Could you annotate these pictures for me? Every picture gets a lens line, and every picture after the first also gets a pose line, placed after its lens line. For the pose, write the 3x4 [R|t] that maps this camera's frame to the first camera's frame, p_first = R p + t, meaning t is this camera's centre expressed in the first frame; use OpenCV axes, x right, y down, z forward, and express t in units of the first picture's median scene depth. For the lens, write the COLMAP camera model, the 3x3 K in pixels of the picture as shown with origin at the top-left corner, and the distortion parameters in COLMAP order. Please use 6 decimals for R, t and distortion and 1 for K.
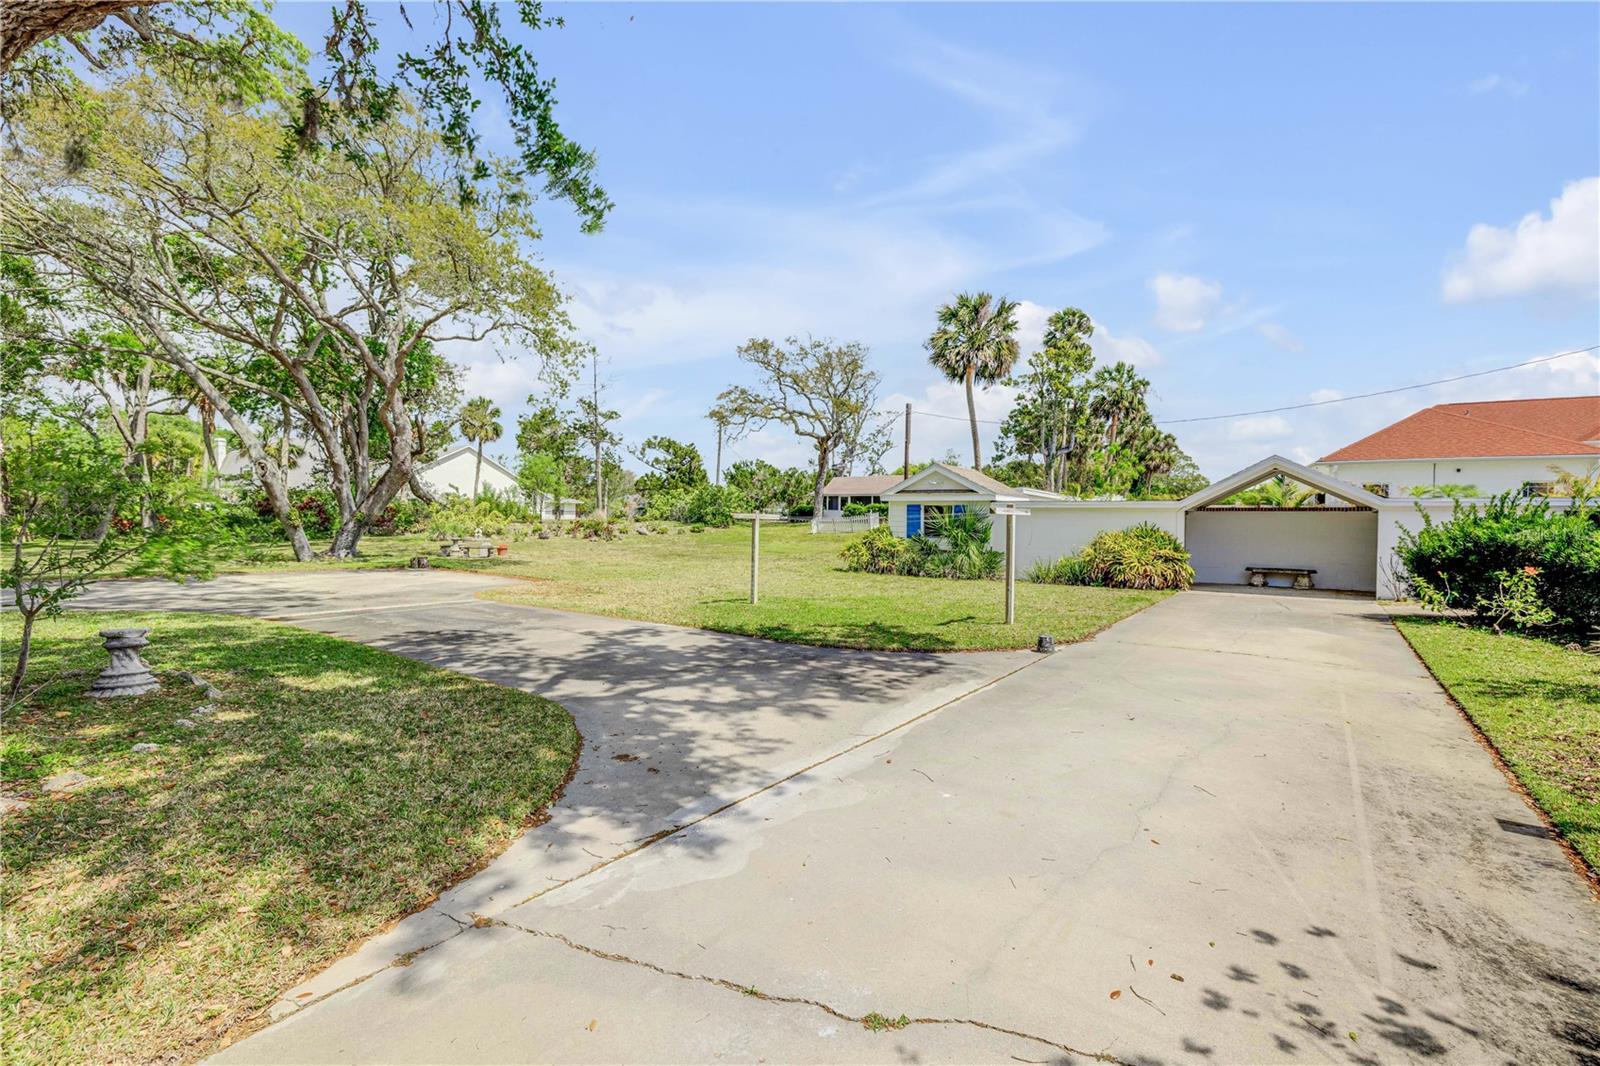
lens RADIAL K [[676.4, 0, 798.6], [0, 676.4, 527.6], [0, 0, 1]] dist [-0.004010, 0.000149]
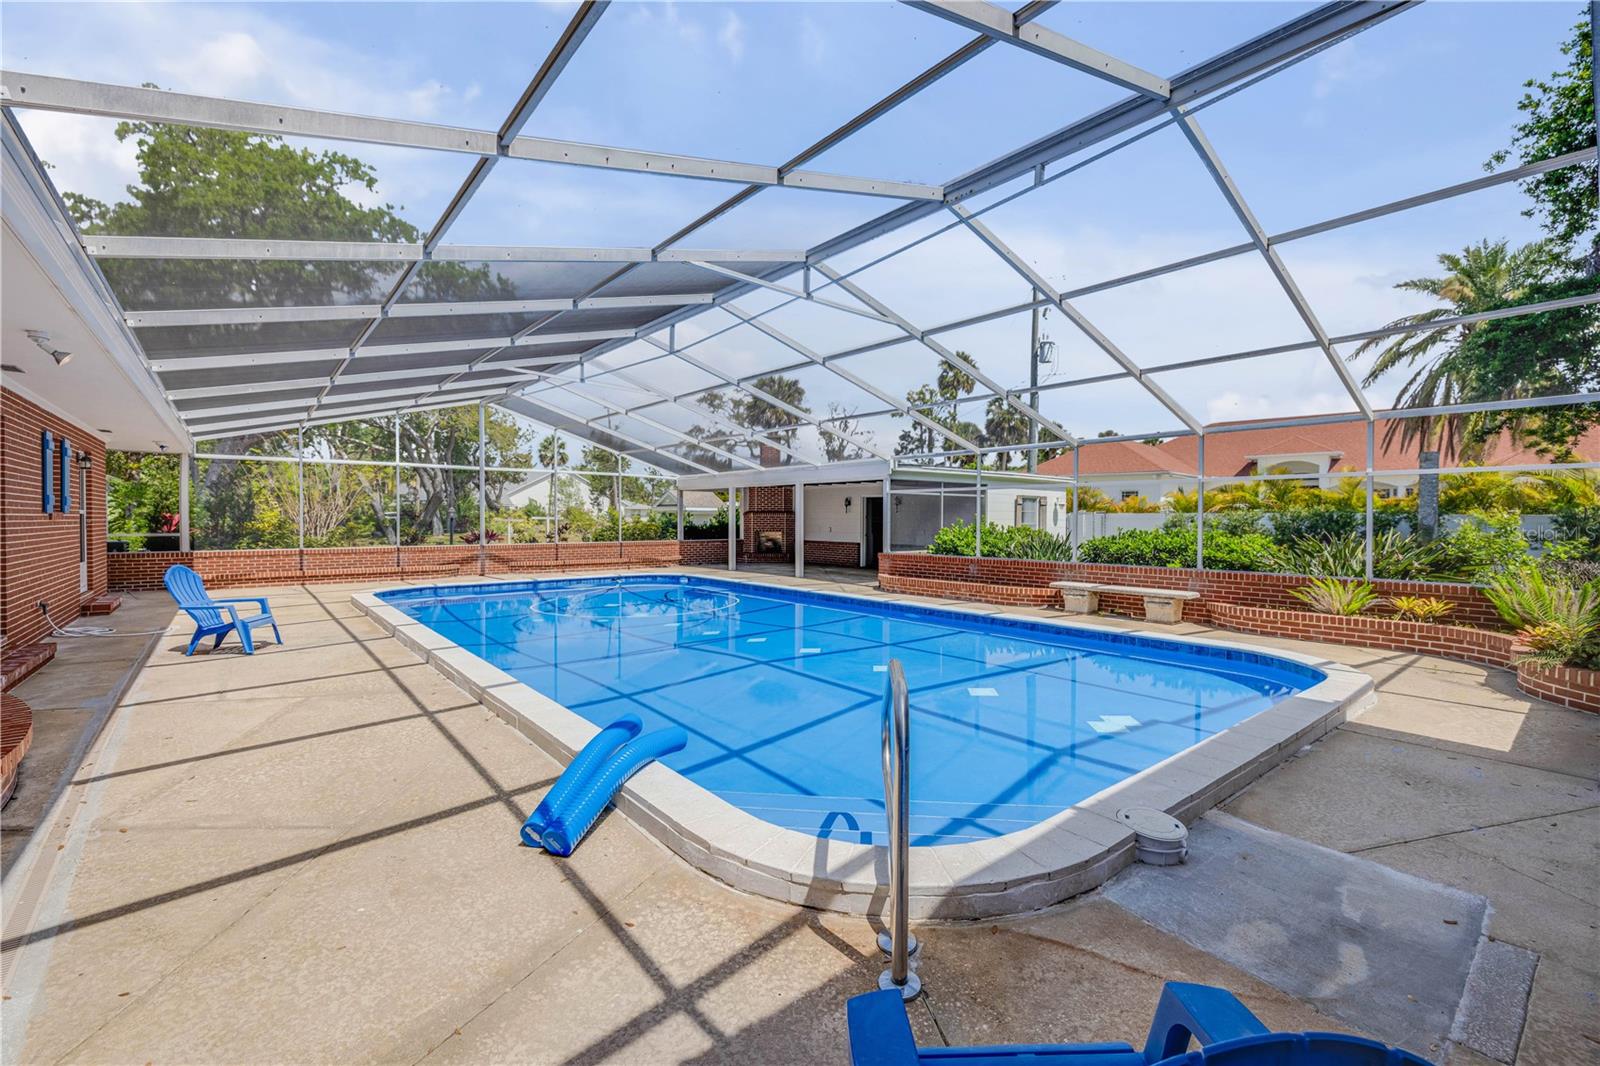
lens RADIAL K [[676.4, 0, 790.1], [0, 676.4, 531.2], [0, 0, 1]] dist [-0.004010, 0.000149]
pose [[0.972375, -0.005213, -0.233365, 0.420196], [0.006453, 0.999969, 0.004553, 0.003154], [0.233334, -0.005933, 0.972379, -0.313060]]
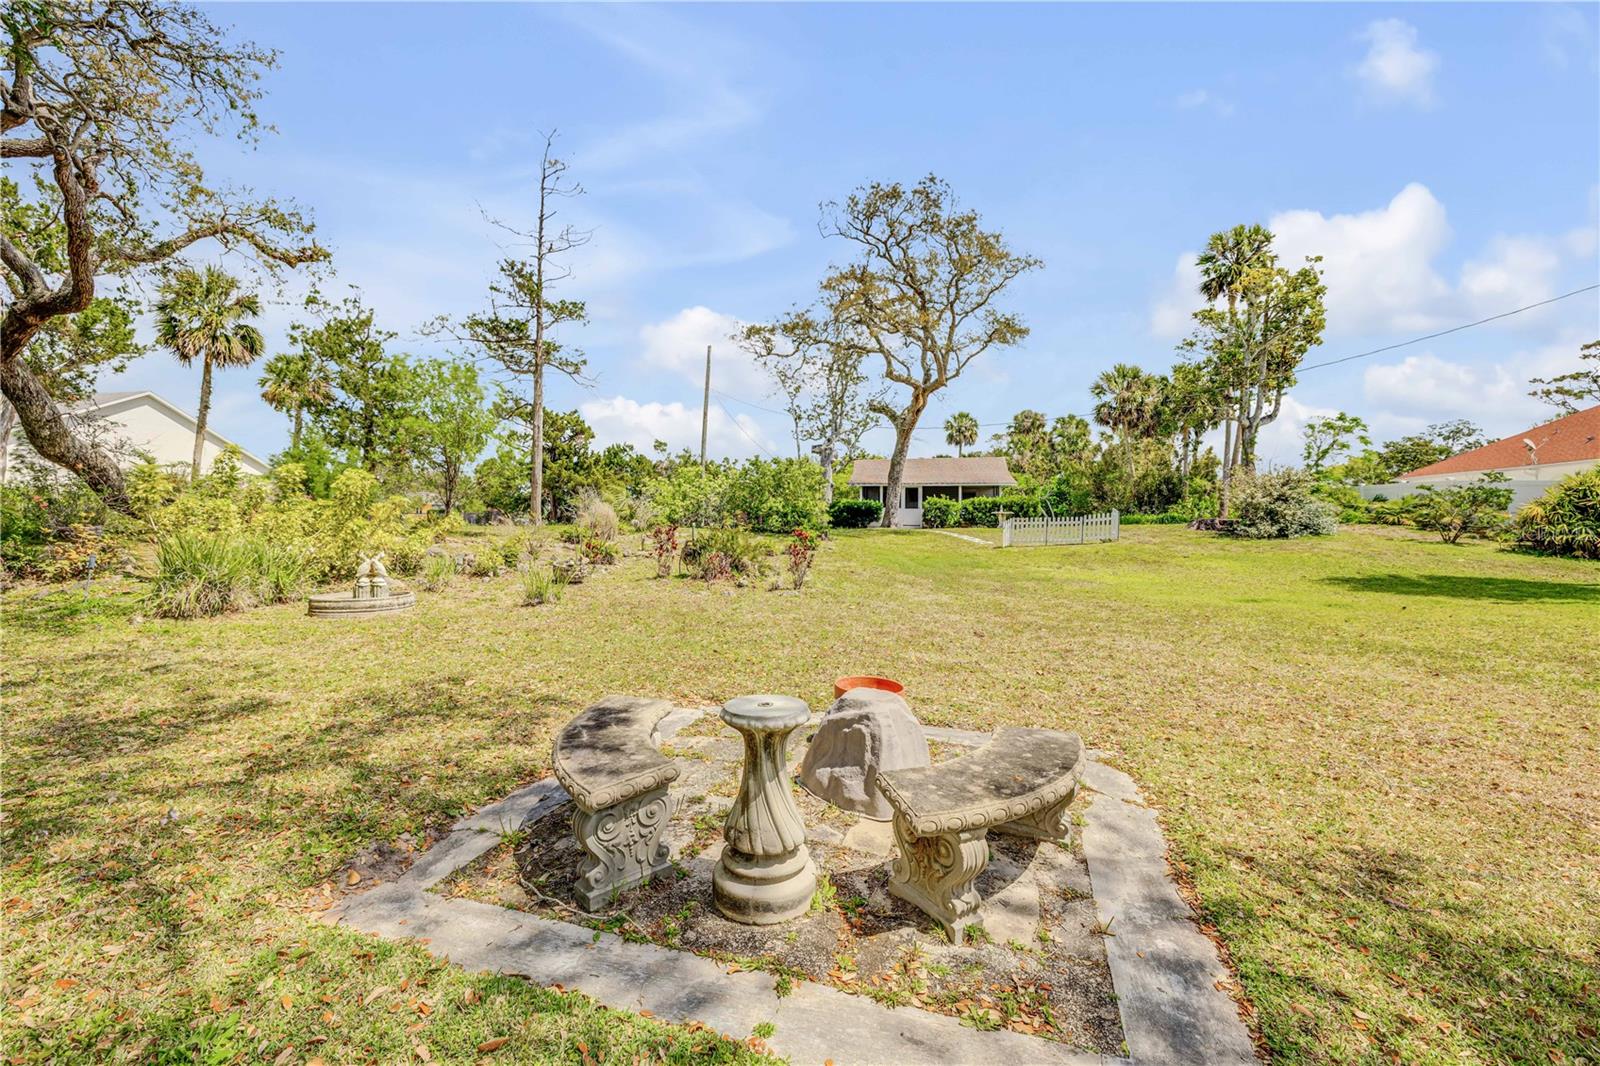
lens RADIAL K [[676.4, 0, 797.5], [0, 676.4, 525.8], [0, 0, 1]] dist [-0.004010, 0.000149]
pose [[0.938134, -0.008765, 0.346161, -0.312520], [0.012426, 0.999888, -0.008358, -0.006102], [-0.346049, 0.012142, 0.938138, 0.525093]]
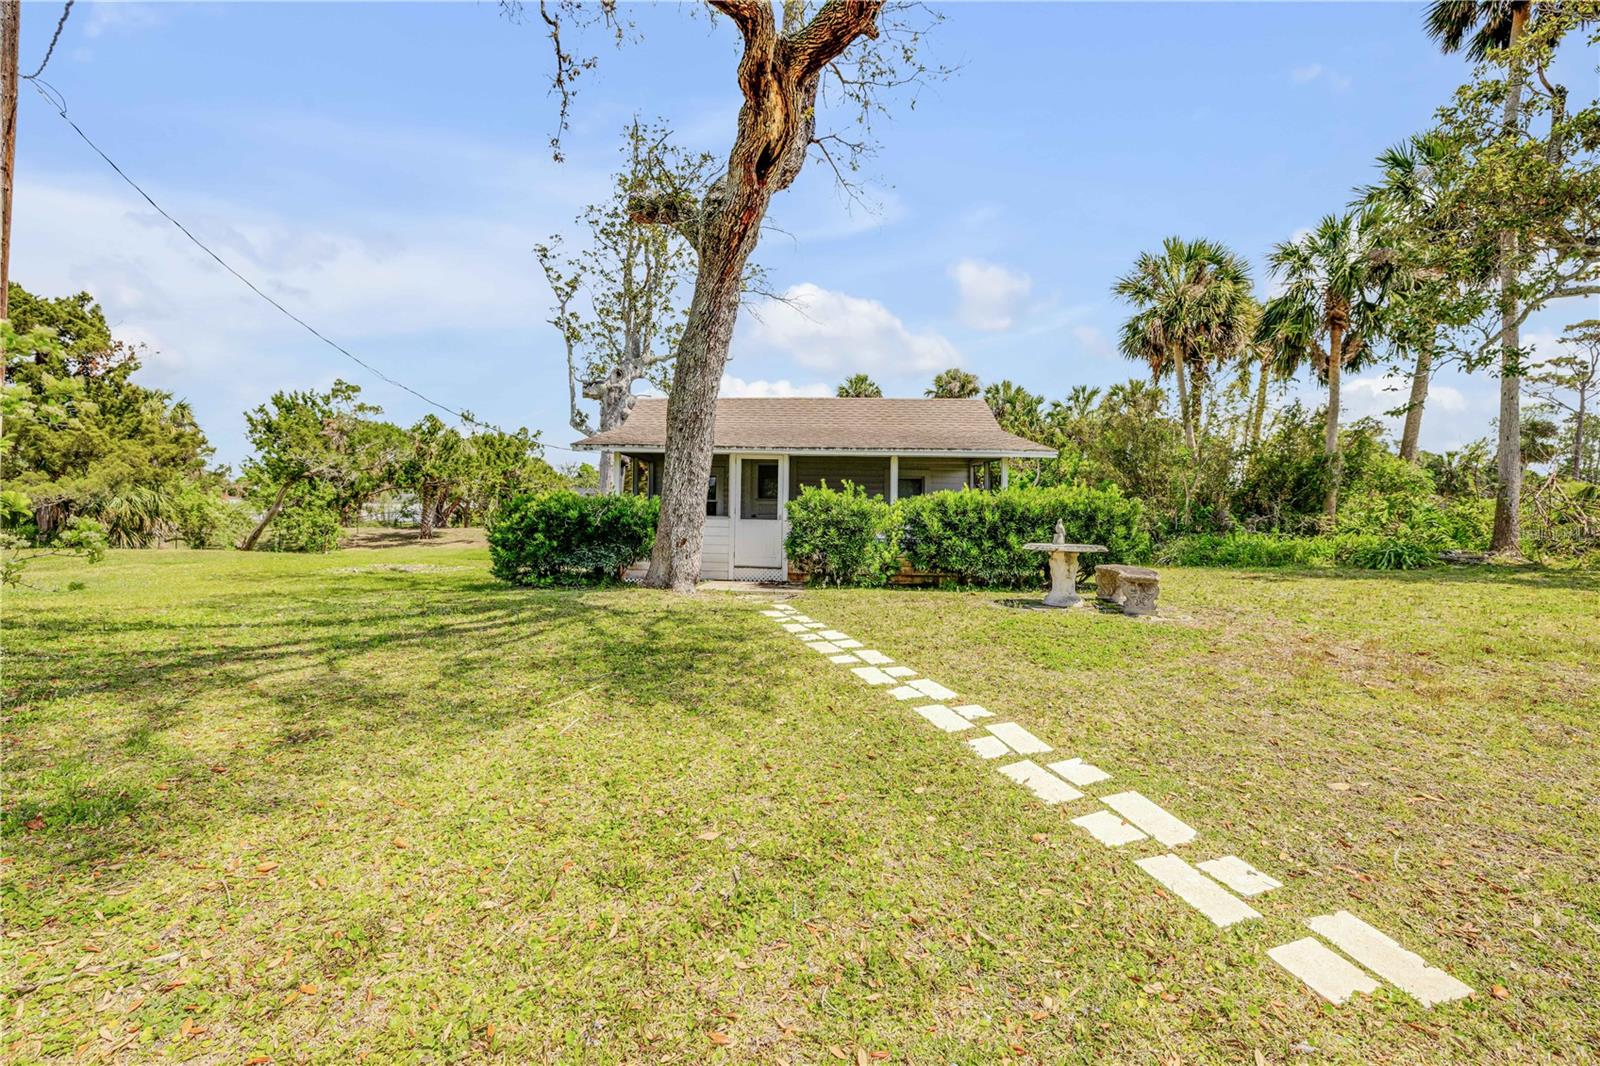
lens RADIAL K [[676.4, 0, 795.8], [0, 676.4, 525.4], [0, 0, 1]] dist [-0.004010, 0.000149]
pose [[0.871287, -0.004982, 0.490749, -0.040787], [0.003919, 0.999987, 0.003194, -0.029304], [-0.490759, -0.000859, 0.871295, 0.964293]]
